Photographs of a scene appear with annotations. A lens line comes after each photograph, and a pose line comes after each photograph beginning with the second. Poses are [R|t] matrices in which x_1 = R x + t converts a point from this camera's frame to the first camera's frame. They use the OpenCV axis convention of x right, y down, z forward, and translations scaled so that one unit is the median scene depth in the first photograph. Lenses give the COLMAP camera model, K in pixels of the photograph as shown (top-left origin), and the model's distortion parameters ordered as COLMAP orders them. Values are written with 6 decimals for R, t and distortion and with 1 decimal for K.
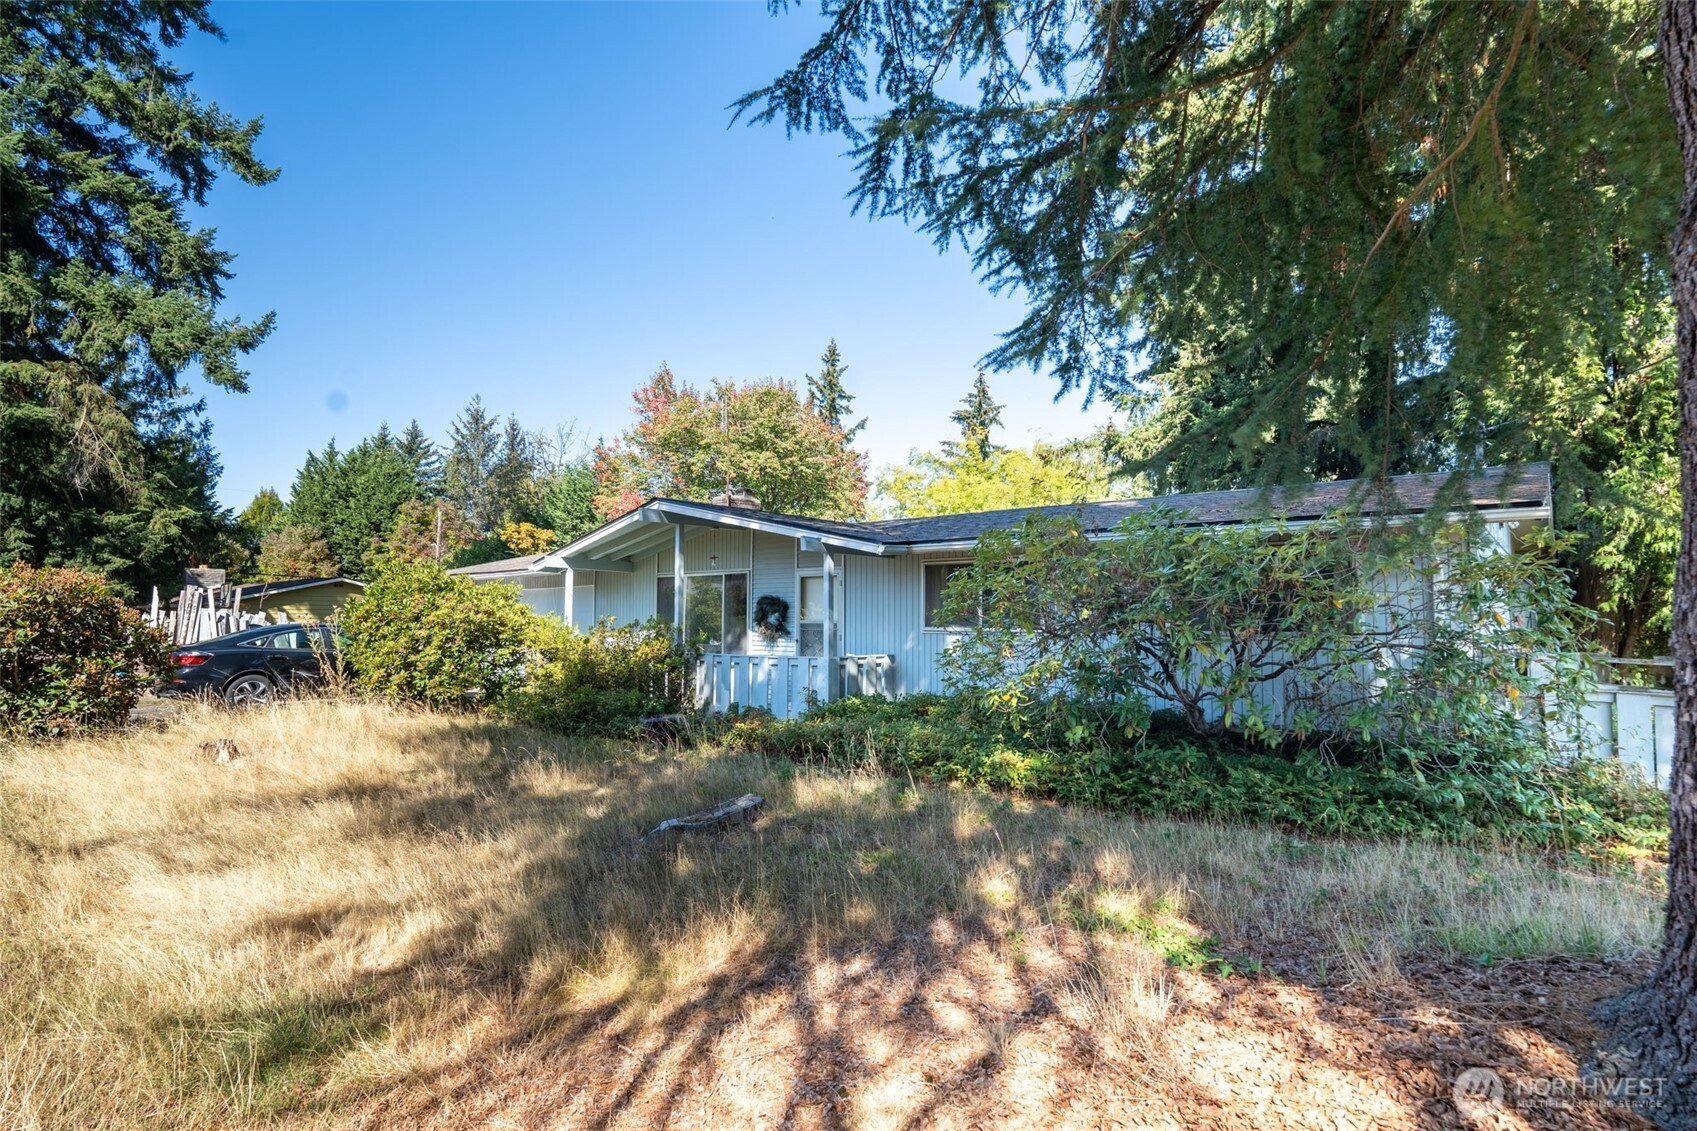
lens RADIAL K [[842.5, 0, 844.5], [0, 842.5, 569.9], [0, 0, 1]] dist [-0.009011, -0.000940]
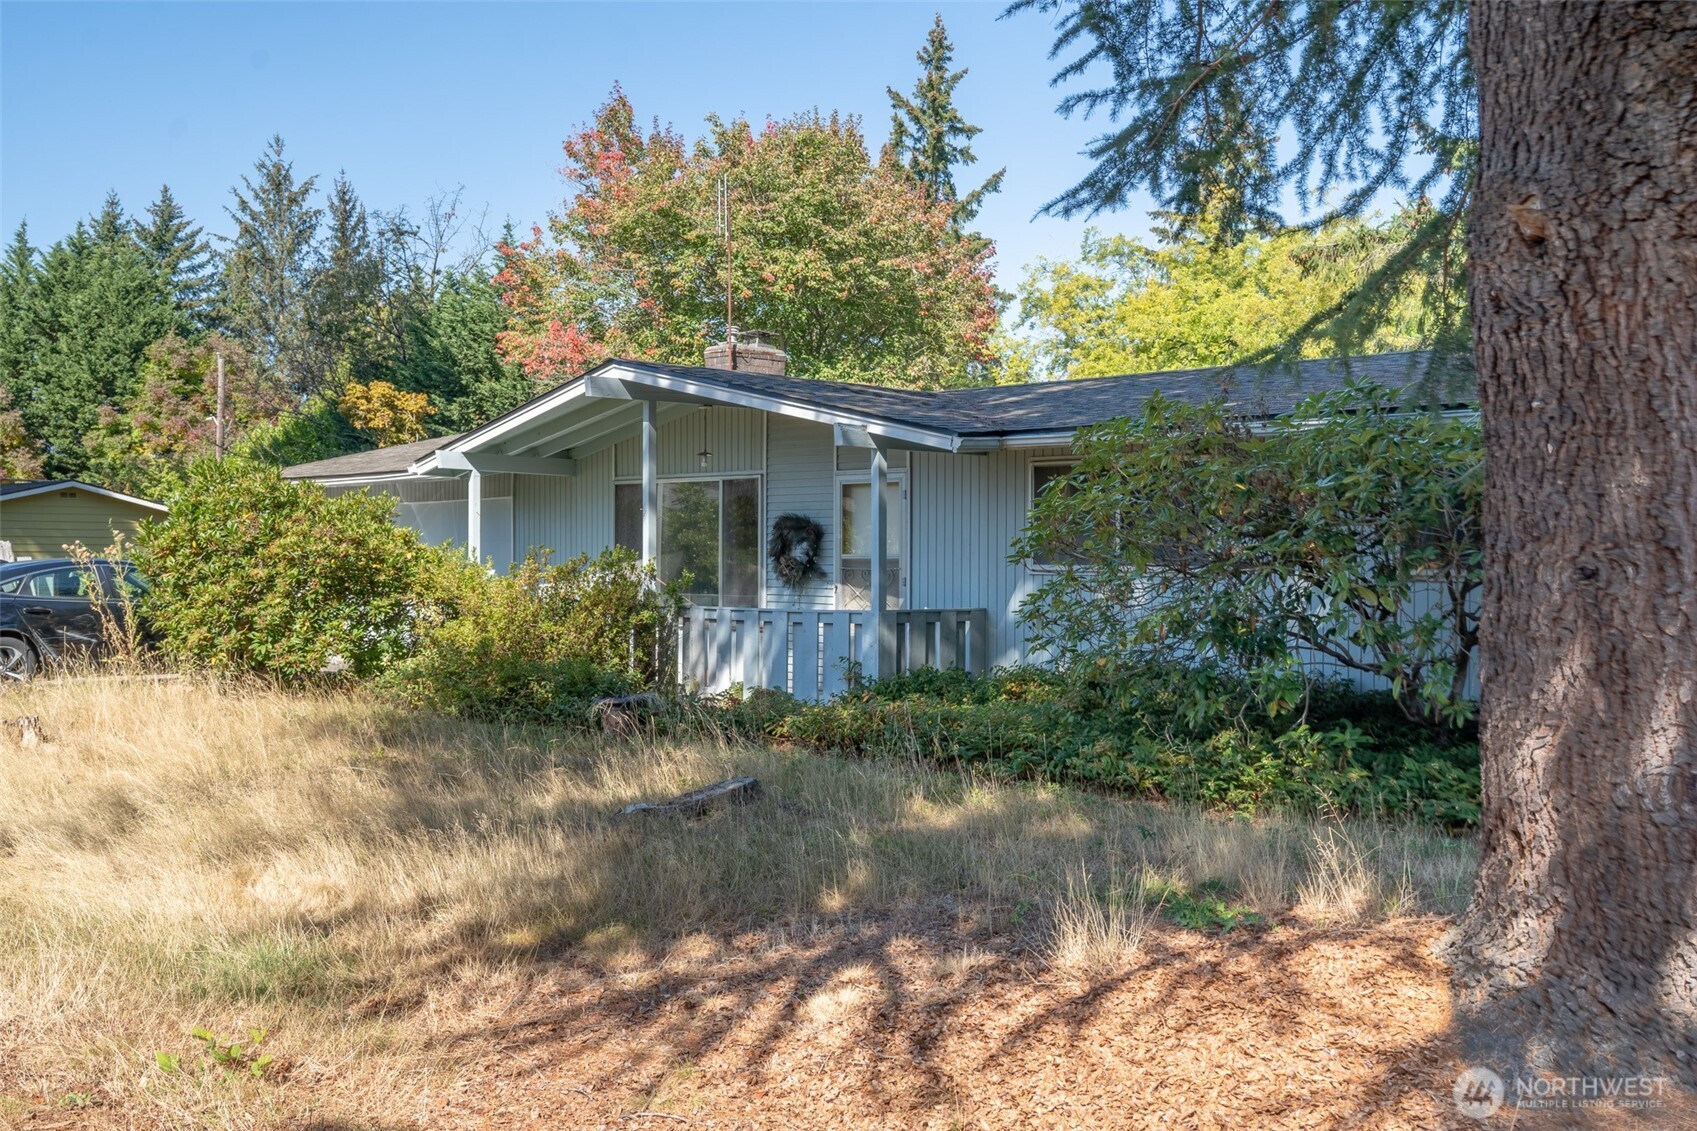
lens RADIAL K [[1705.7, 0, 849.5], [0, 1705.7, 565.9], [0, 0, 1]] dist [0.020163, 0.000000]
pose [[0.996773, 0.001833, -0.080255, 0.024348], [0.003325, 0.997938, 0.064092, -0.005623], [0.080207, -0.064152, 0.994712, -0.115448]]
